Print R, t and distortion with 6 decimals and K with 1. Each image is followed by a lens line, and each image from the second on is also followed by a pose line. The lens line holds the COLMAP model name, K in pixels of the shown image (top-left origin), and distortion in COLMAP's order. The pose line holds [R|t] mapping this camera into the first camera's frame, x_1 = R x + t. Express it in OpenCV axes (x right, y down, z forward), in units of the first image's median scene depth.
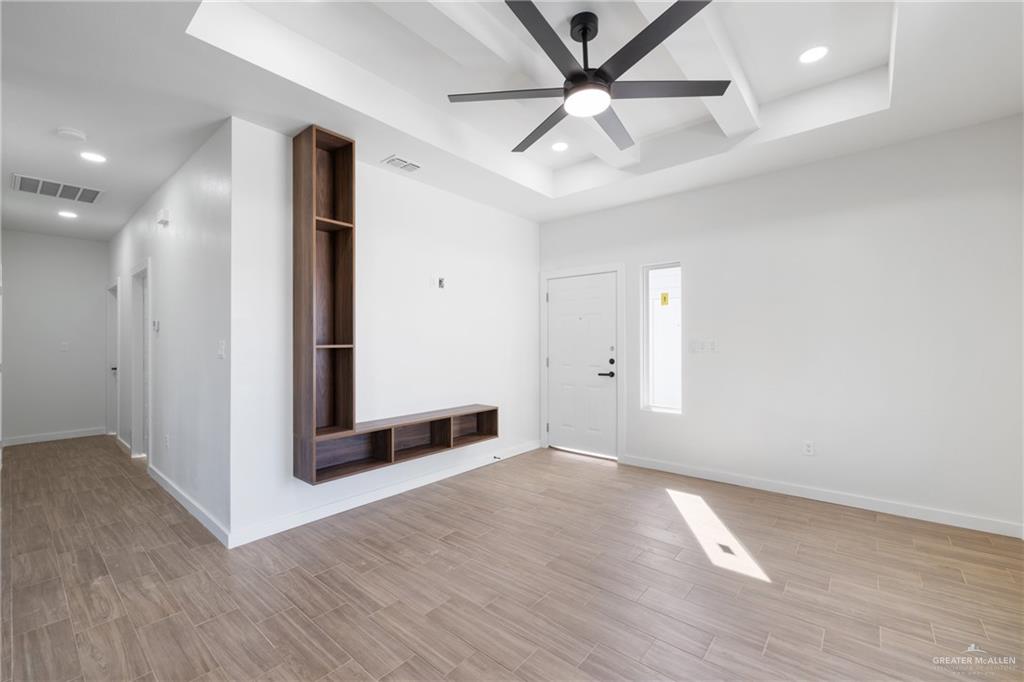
lens RADIAL K [[426.4, 0, 503.4], [0, 426.4, 340.1], [0, 0, 1]] dist [0.001030, -0.000018]
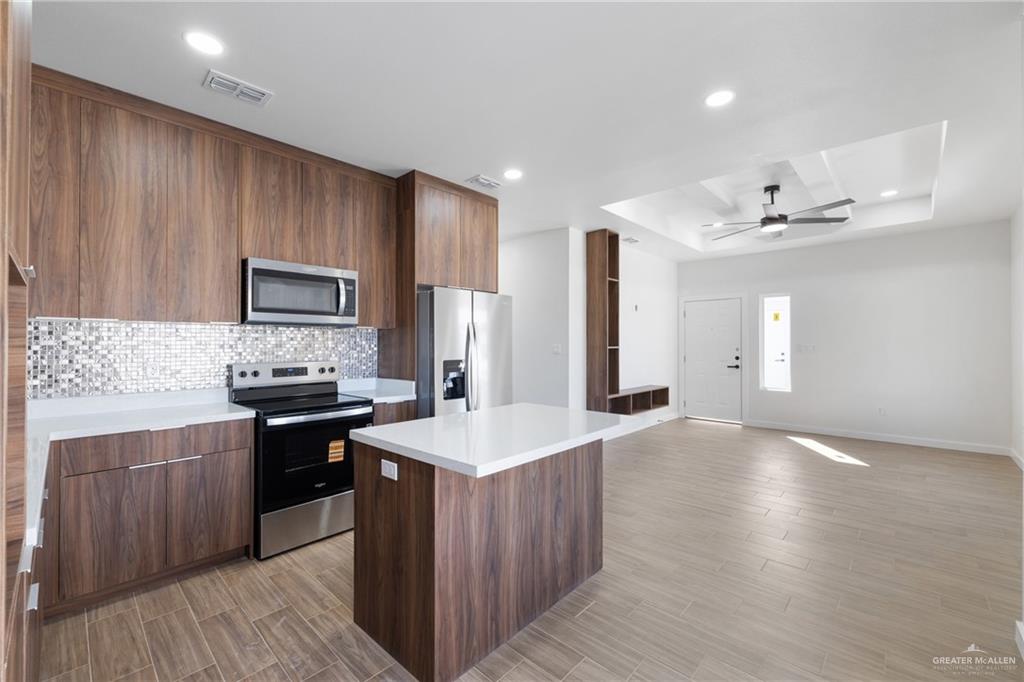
lens RADIAL K [[426.4, 0, 503.4], [0, 426.4, 340.1], [0, 0, 1]] dist [0.001030, -0.000018]
pose [[0.998747, 0.002987, -0.049962, -0.569417], [-0.003098, 0.999993, -0.002157, -0.008432], [0.049955, 0.002309, 0.998749, -0.624783]]
